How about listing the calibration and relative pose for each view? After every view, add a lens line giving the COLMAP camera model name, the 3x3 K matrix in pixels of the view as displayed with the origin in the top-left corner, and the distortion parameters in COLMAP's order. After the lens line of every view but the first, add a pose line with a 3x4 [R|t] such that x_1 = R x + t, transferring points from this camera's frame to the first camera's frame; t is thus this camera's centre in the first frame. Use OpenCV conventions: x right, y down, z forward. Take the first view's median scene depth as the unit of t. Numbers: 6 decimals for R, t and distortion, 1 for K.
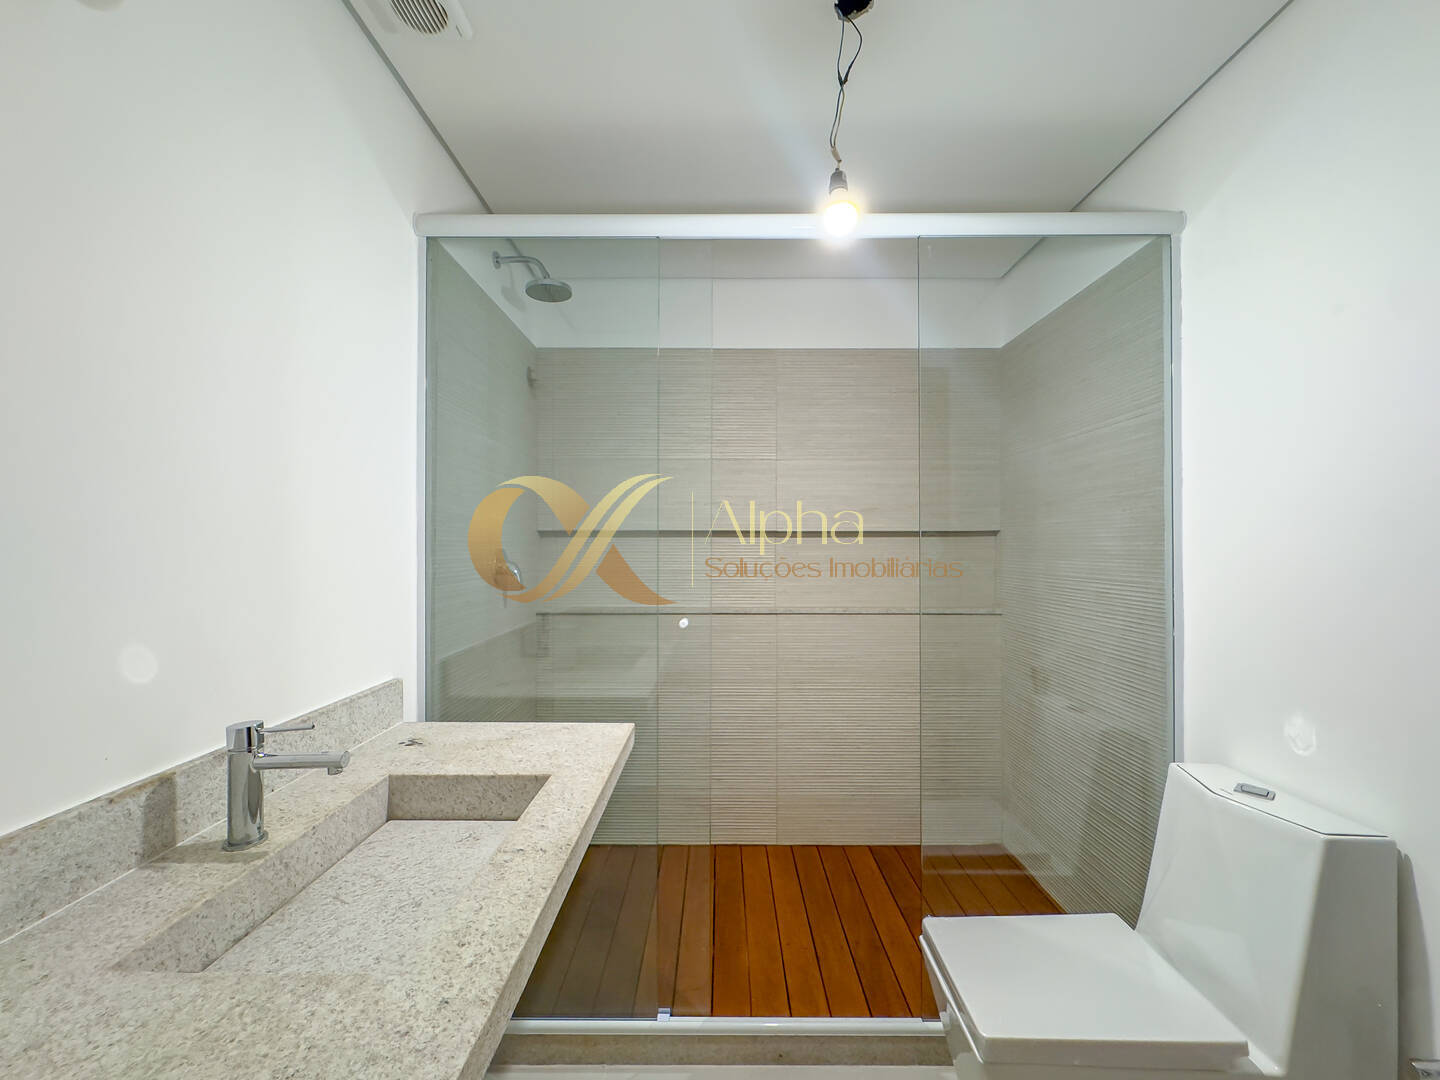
lens RADIAL K [[597.7, 0, 720.0], [0, 597.7, 540.0], [0, 0, 1]] dist [-0.000592, -0.000081]
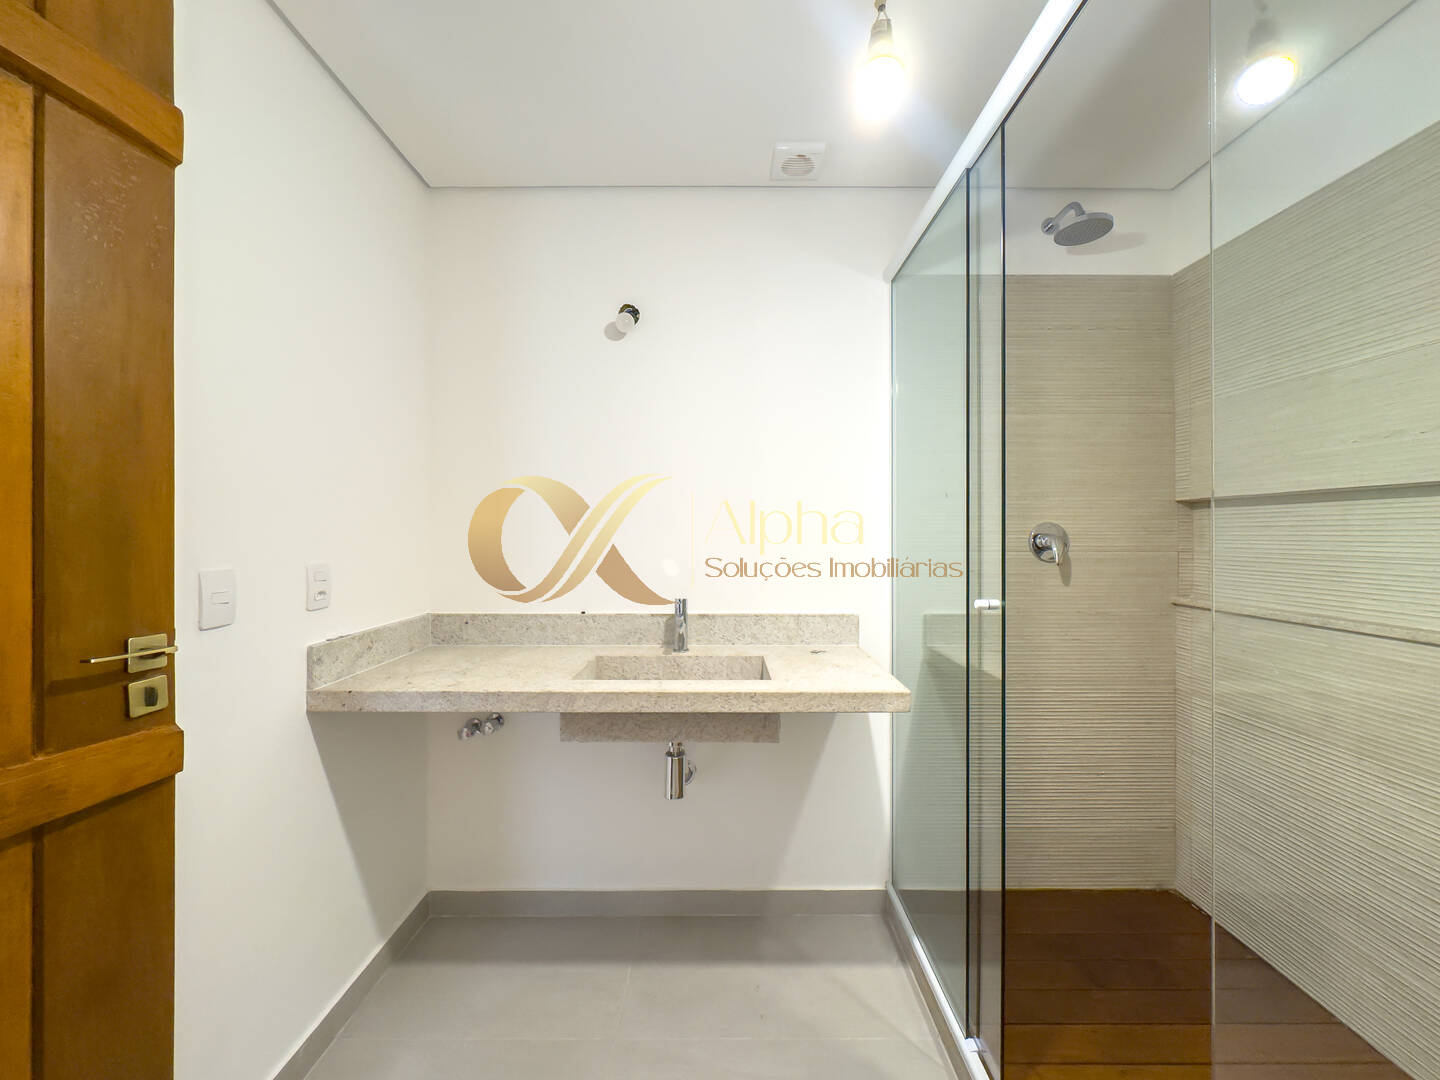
lens RADIAL K [[597.7, 0, 720.0], [0, 597.7, 540.0], [0, 0, 1]] dist [-0.000592, -0.000081]
pose [[0.000487, 0.008431, -0.999964, 1.117037], [0.006388, 0.999944, 0.008434, 0.057090], [0.999979, -0.006392, 0.000433, 0.894663]]
